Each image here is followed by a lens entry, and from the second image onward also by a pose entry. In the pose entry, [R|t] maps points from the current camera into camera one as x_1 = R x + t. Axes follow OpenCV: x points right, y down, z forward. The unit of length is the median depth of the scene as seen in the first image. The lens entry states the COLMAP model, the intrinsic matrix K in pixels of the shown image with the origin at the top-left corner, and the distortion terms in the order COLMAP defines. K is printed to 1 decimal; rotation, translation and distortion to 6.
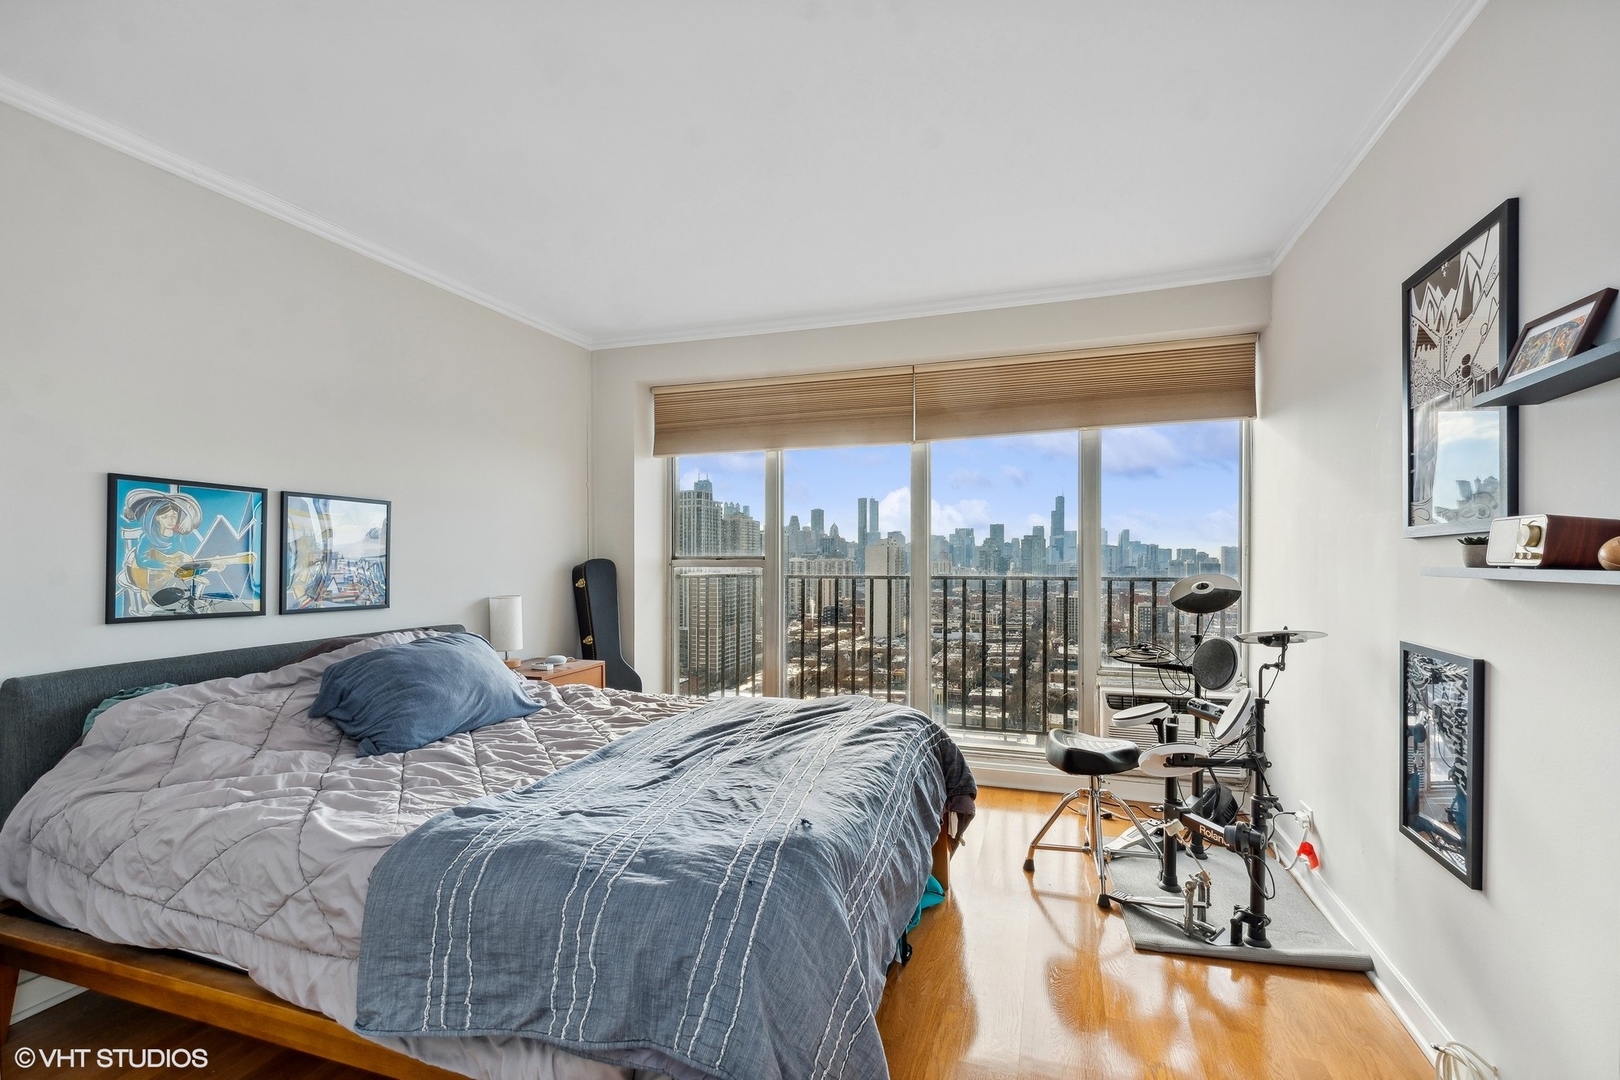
lens RADIAL K [[721.6, 0, 810.1], [0, 721.6, 547.6], [0, 0, 1]] dist [-0.000381, 0.001195]
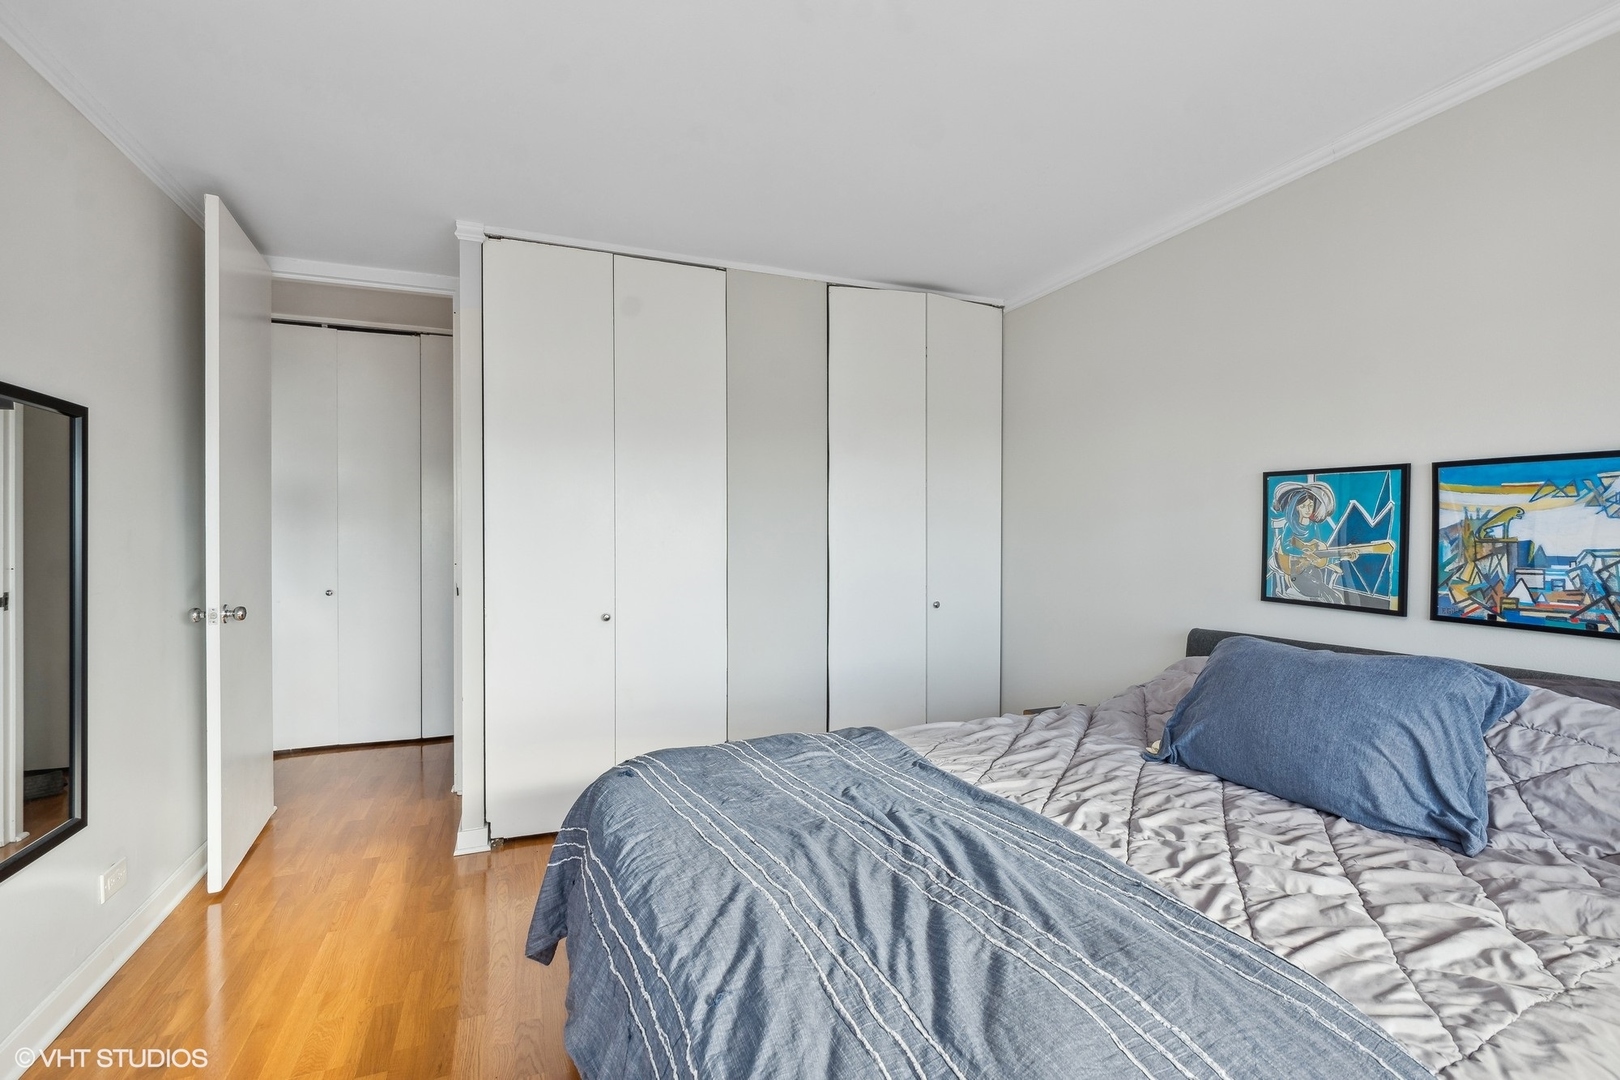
lens RADIAL K [[721.6, 0, 803.6], [0, 721.6, 537.6], [0, 0, 1]] dist [-0.000381, 0.001195]
pose [[-0.756493, 0.004877, -0.653984, 0.346478], [0.007683, 0.999969, -0.001431, -0.001332], [0.653957, -0.006107, -0.756507, 1.333225]]
